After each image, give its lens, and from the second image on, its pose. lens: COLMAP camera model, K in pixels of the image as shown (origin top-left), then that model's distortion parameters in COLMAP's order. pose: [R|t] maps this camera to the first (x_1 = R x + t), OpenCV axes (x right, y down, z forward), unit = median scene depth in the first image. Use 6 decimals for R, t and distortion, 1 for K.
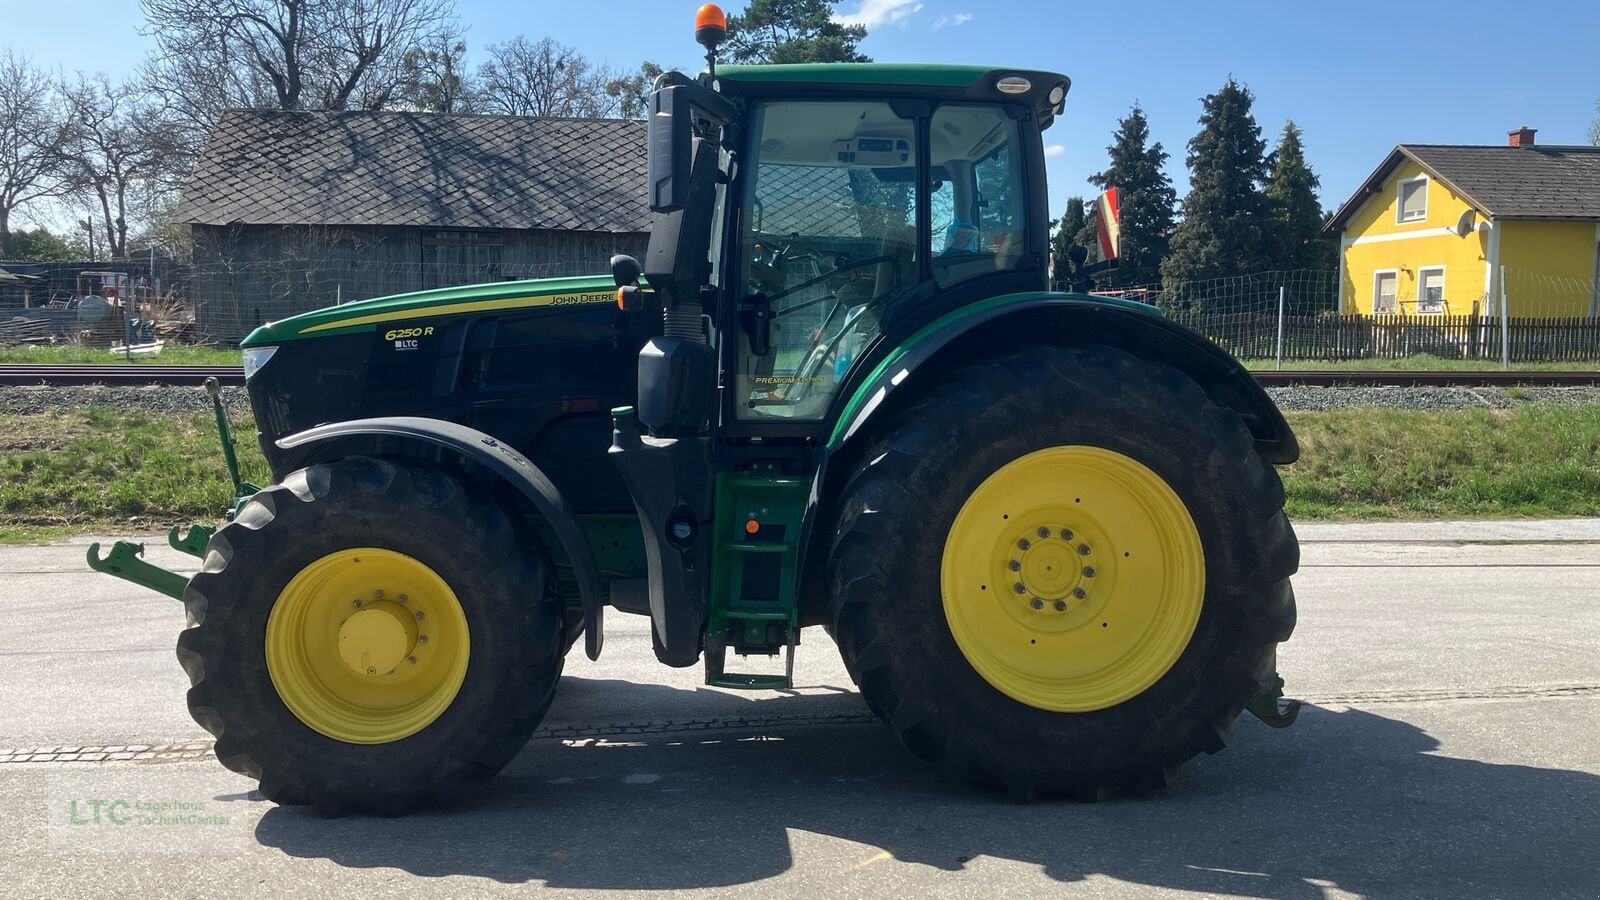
lens RADIAL K [[1309.9, 0, 789.5], [0, 1309.9, 456.7], [0, 0, 1]] dist [0.035283, -0.037976]
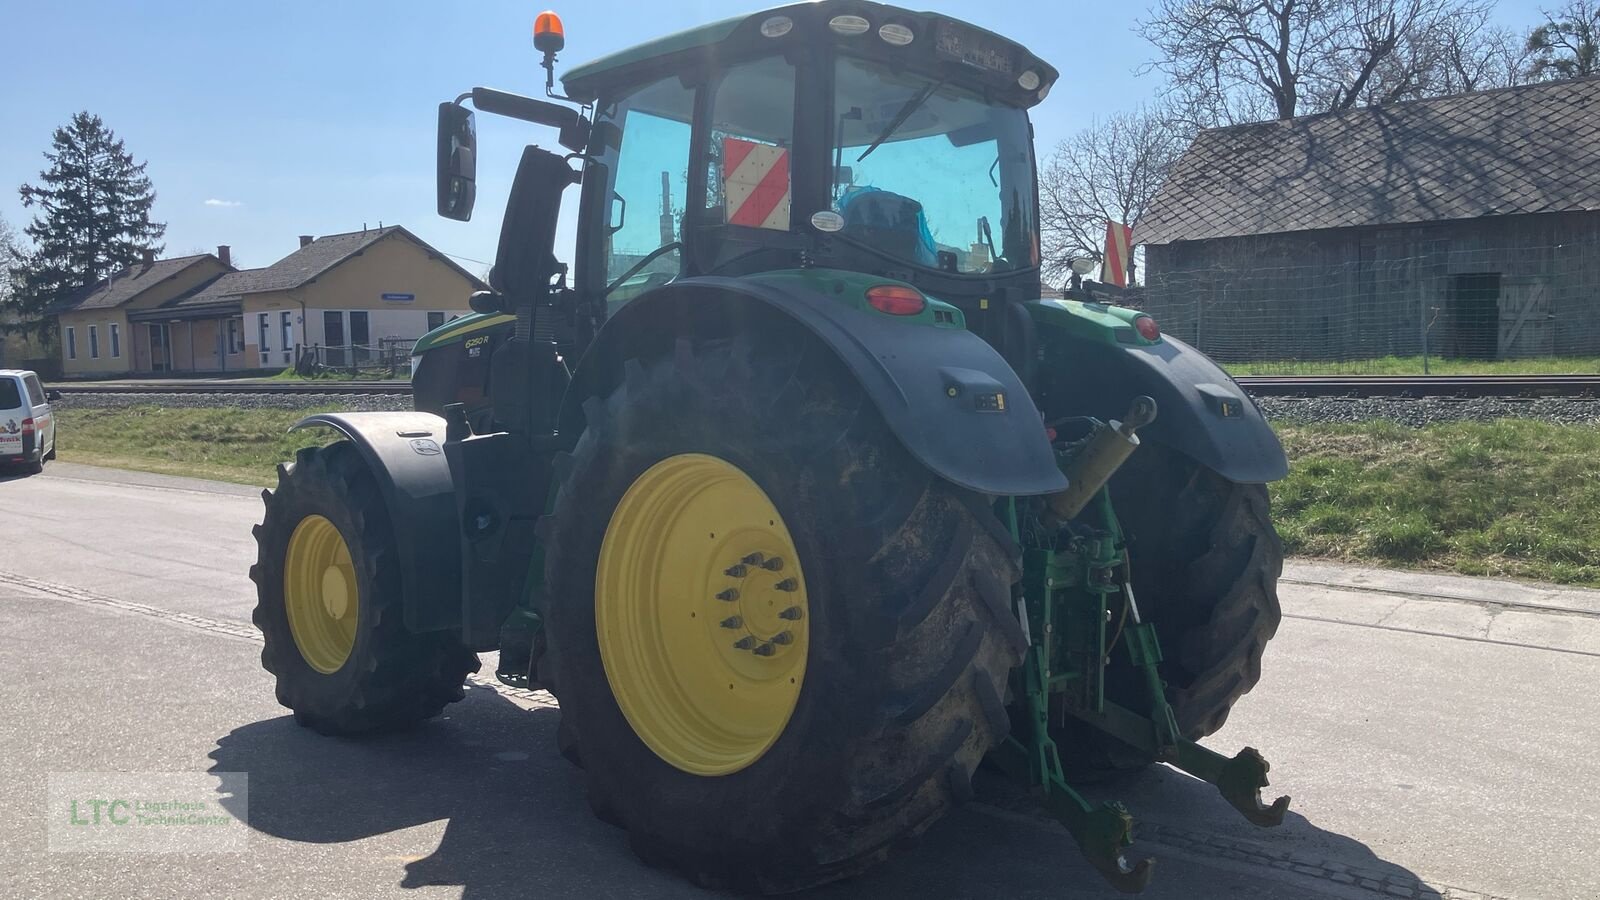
lens RADIAL K [[1309.9, 0, 797.3], [0, 1309.9, 451.1], [0, 0, 1]] dist [0.035283, -0.037976]
pose [[0.665199, 0.034036, -0.745890, 0.152157], [-0.045472, 0.998953, 0.005030, -0.002965], [0.745280, 0.030571, 0.666050, 0.084463]]
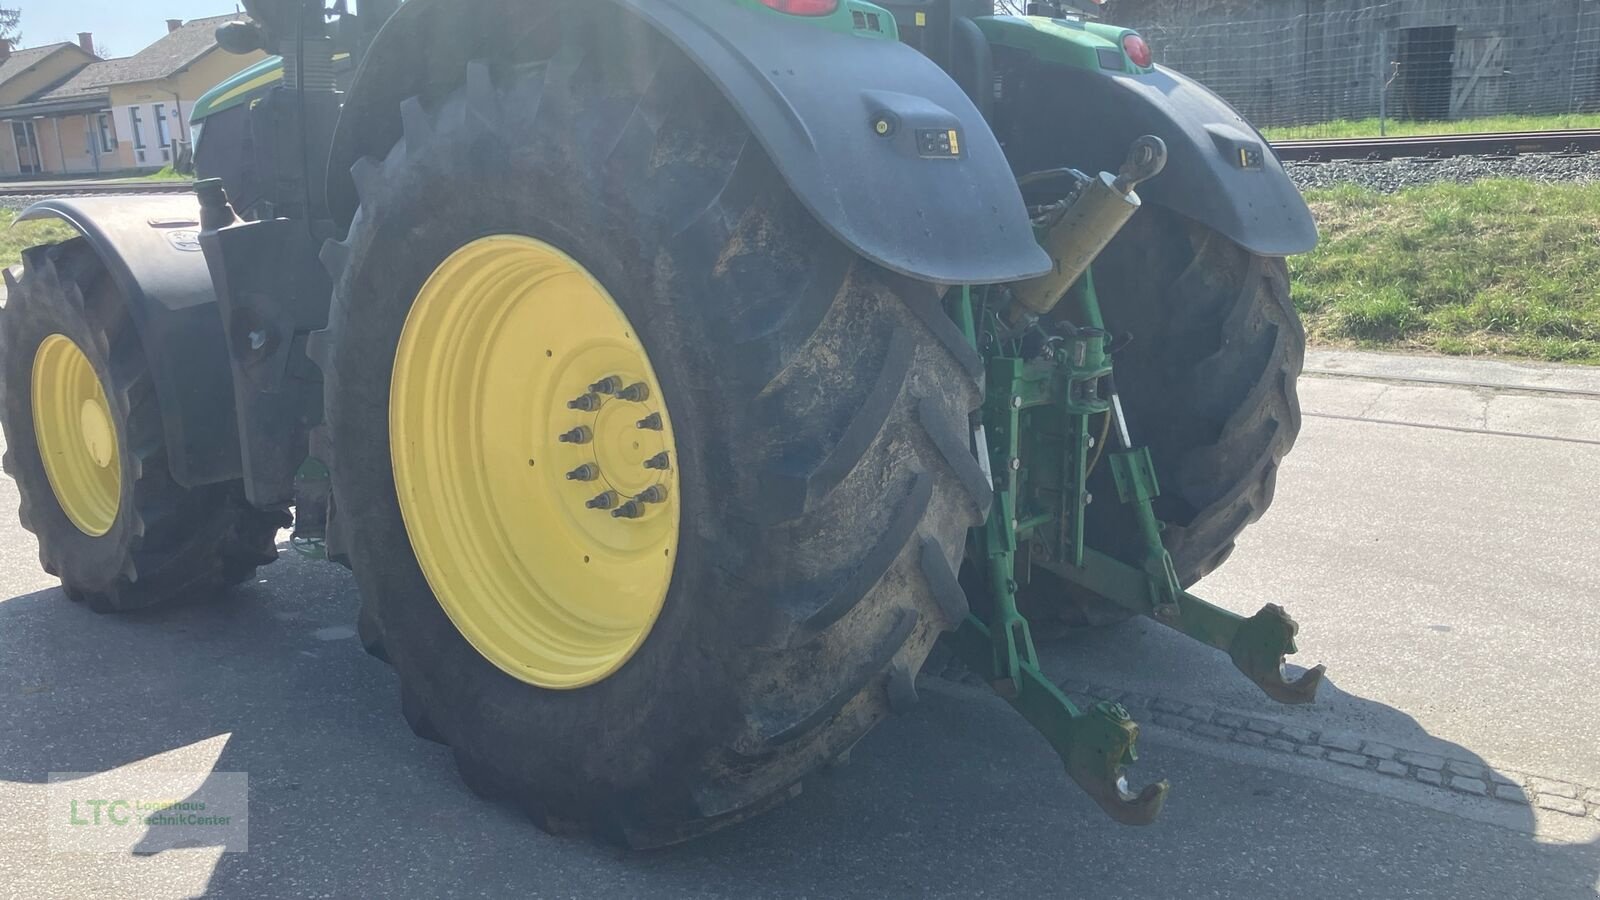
lens RADIAL K [[1309.9, 0, 792.0], [0, 1309.9, 462.3], [0, 0, 1]] dist [0.035283, -0.037976]
pose [[0.705238, 0.131881, -0.696597, 0.122962], [-0.017440, 0.985476, 0.168916, -0.001710], [0.708756, -0.106977, 0.697295, 0.116887]]
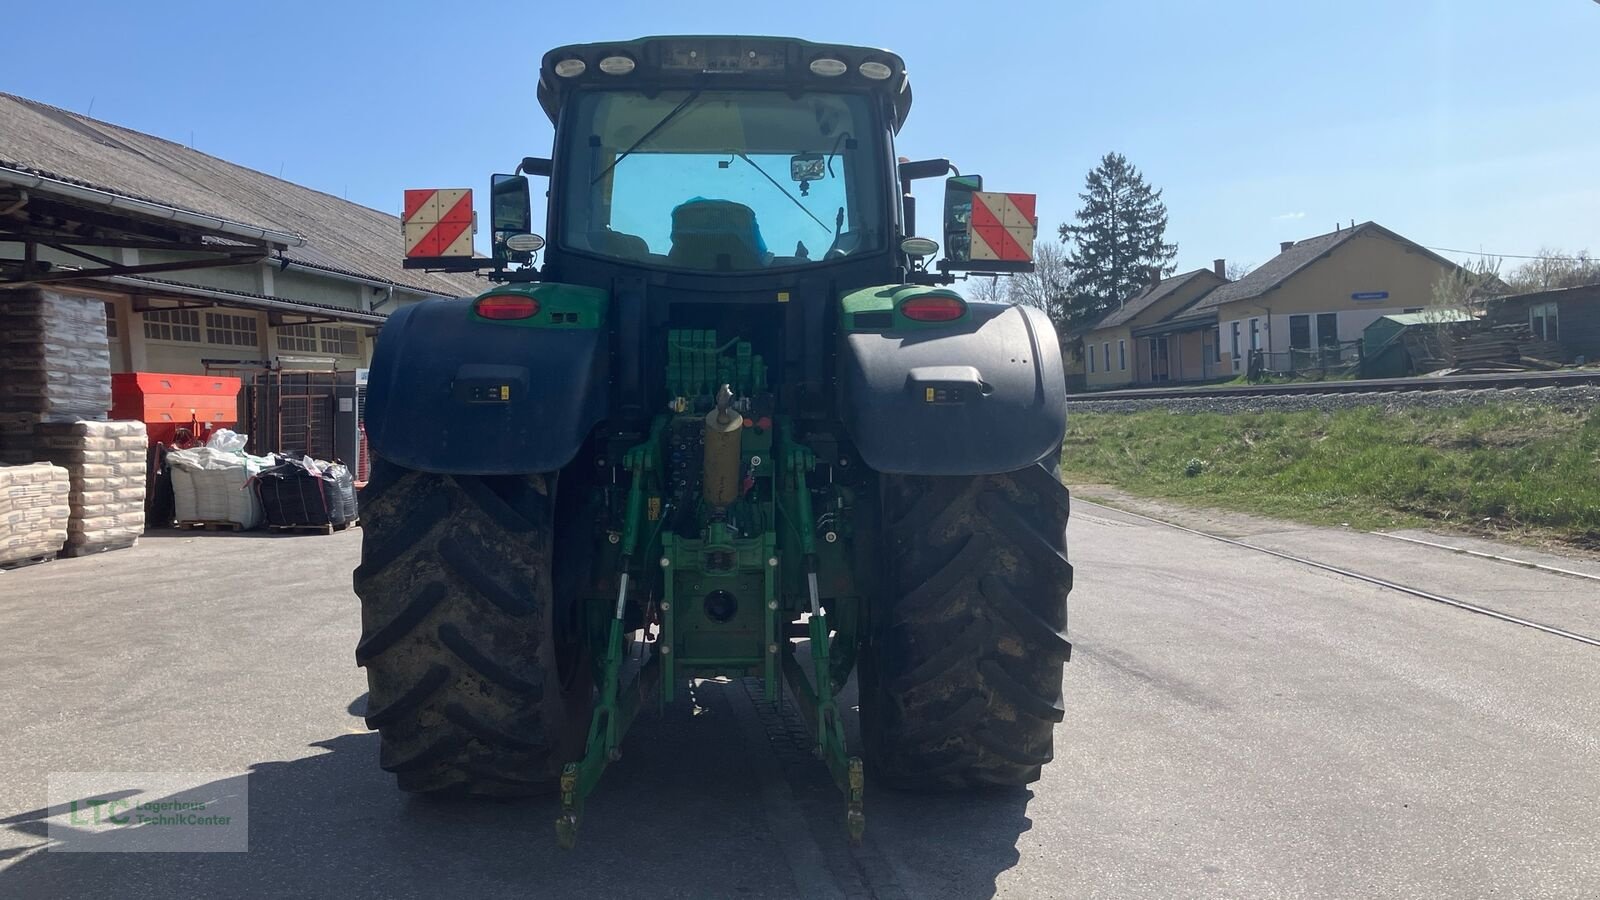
lens RADIAL K [[1309.9, 0, 803.2], [0, 1309.9, 445.2], [0, 0, 1]] dist [0.035283, -0.037976]
pose [[-0.040872, 0.027561, -0.998784, 0.217078], [-0.035563, 0.998946, 0.029021, -0.007925], [0.998531, 0.036706, -0.039849, 0.231734]]
